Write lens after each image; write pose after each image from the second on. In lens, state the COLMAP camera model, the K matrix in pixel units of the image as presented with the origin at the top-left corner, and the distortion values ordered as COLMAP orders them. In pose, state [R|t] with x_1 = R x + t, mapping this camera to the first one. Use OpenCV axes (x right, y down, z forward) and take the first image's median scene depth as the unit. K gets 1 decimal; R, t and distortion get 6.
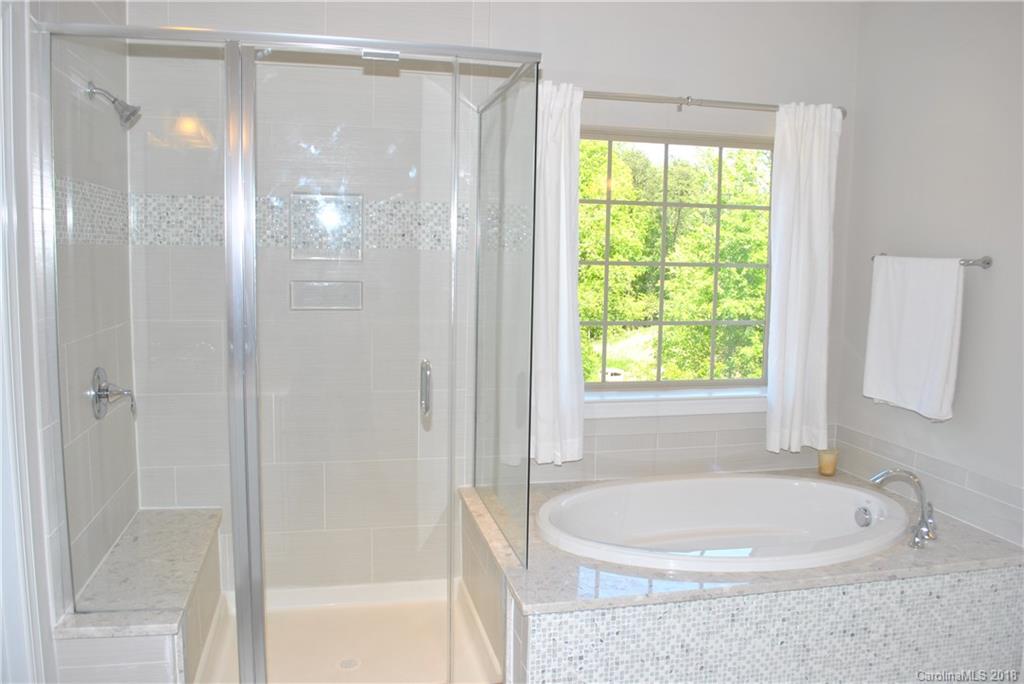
lens RADIAL K [[827.4, 0, 512.0], [0, 827.4, 342.0], [0, 0, 1]] dist [-0.037180, 0.003992]
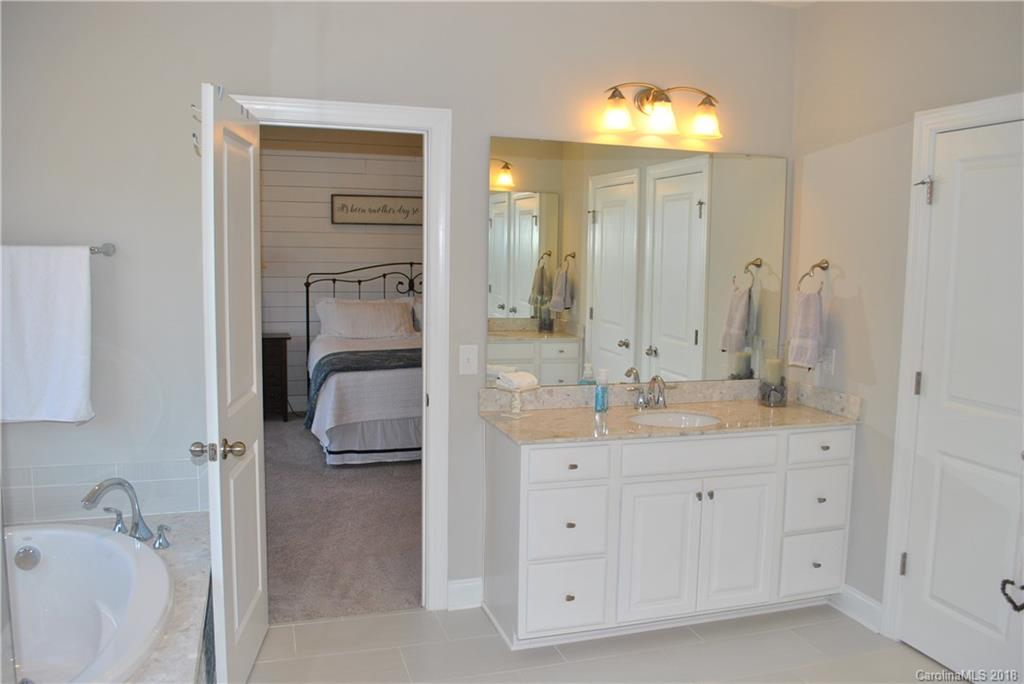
lens RADIAL K [[827.4, 0, 512.0], [0, 827.4, 342.0], [0, 0, 1]] dist [-0.037180, 0.003992]
pose [[-0.083659, -0.122103, 0.988985, -0.435746], [0.088272, 0.987655, 0.129406, -0.072054], [-0.992577, 0.098126, -0.071848, 0.595505]]
